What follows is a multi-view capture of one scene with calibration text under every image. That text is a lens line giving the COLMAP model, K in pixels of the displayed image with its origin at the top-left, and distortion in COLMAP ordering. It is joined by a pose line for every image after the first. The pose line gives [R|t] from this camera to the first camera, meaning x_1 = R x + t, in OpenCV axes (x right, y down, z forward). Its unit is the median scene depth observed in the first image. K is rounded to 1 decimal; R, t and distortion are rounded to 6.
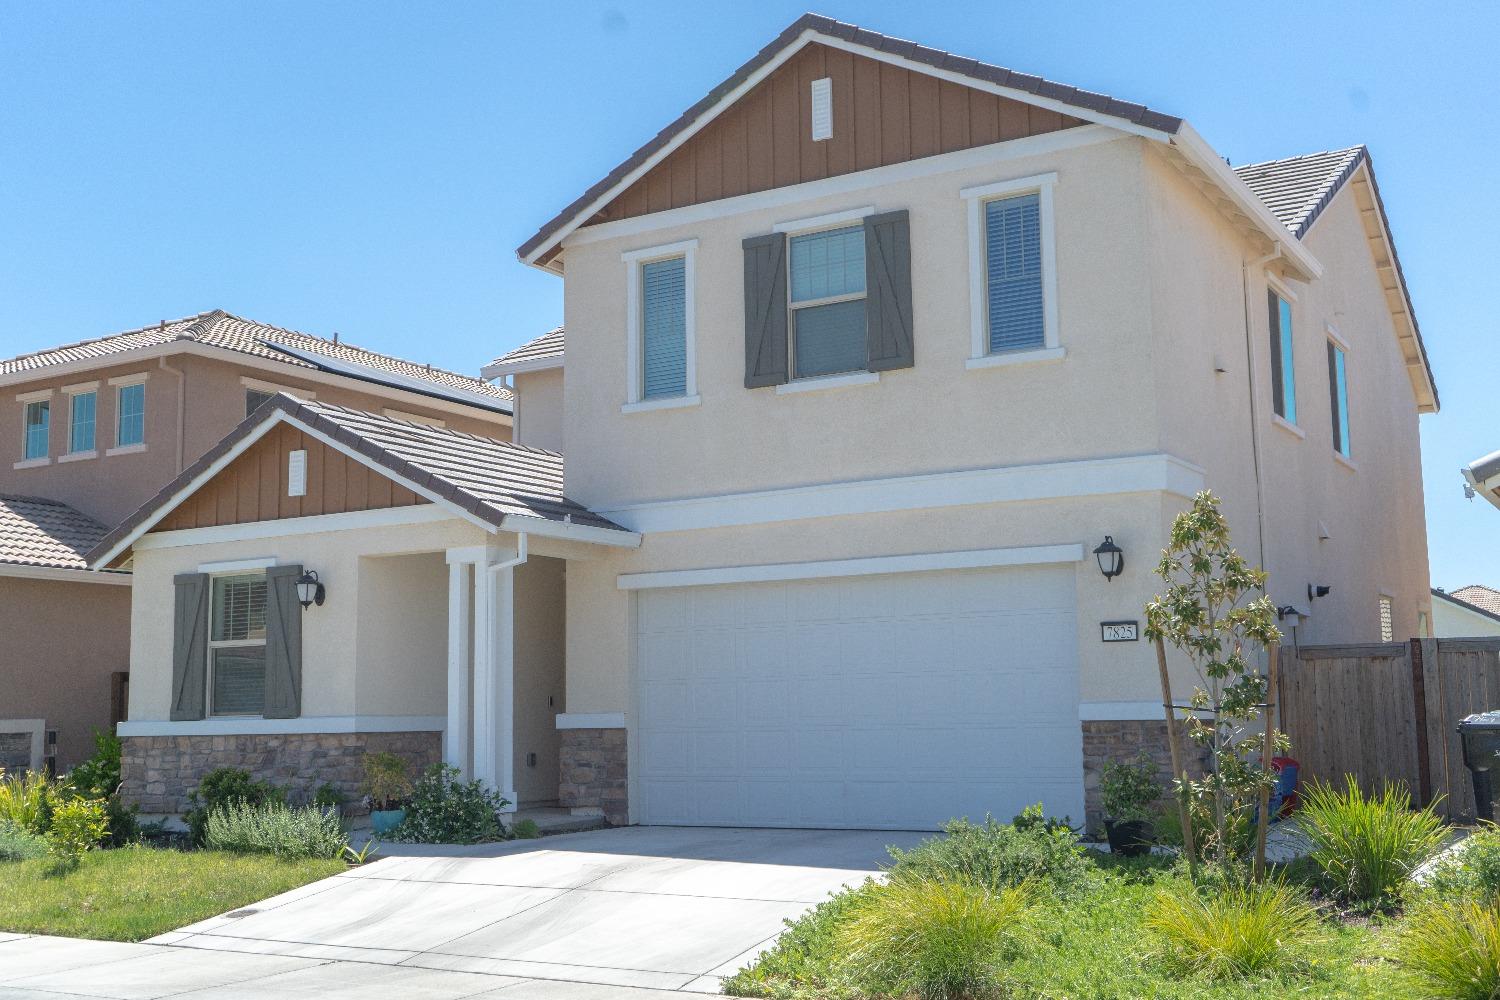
lens RADIAL K [[1656.0, 0, 750.0], [0, 1656.0, 500.0], [0, 0, 1]] dist [-0.017949, 0.013595]
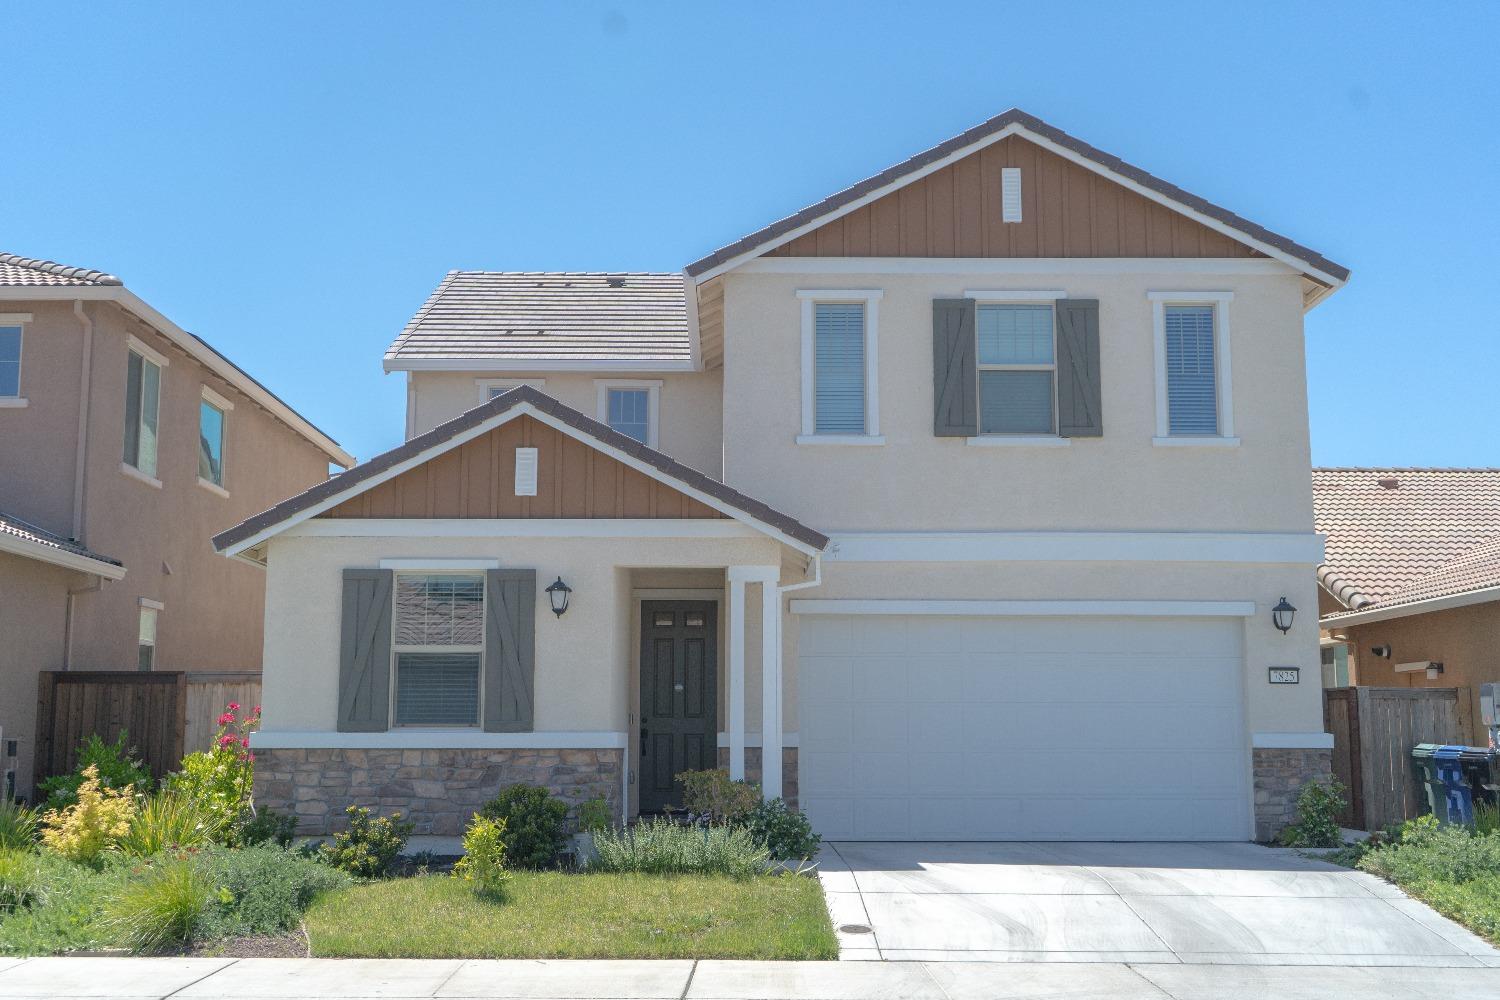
lens RADIAL K [[1673.7, 0, 750.0], [0, 1673.7, 500.0], [0, 0, 1]] dist [-0.024815, 0.010373]
pose [[0.859008, 0.092318, 0.503569, -0.657708], [-0.082200, 0.995717, -0.042321, 0.030584], [-0.505319, -0.005039, 0.862918, 0.116955]]
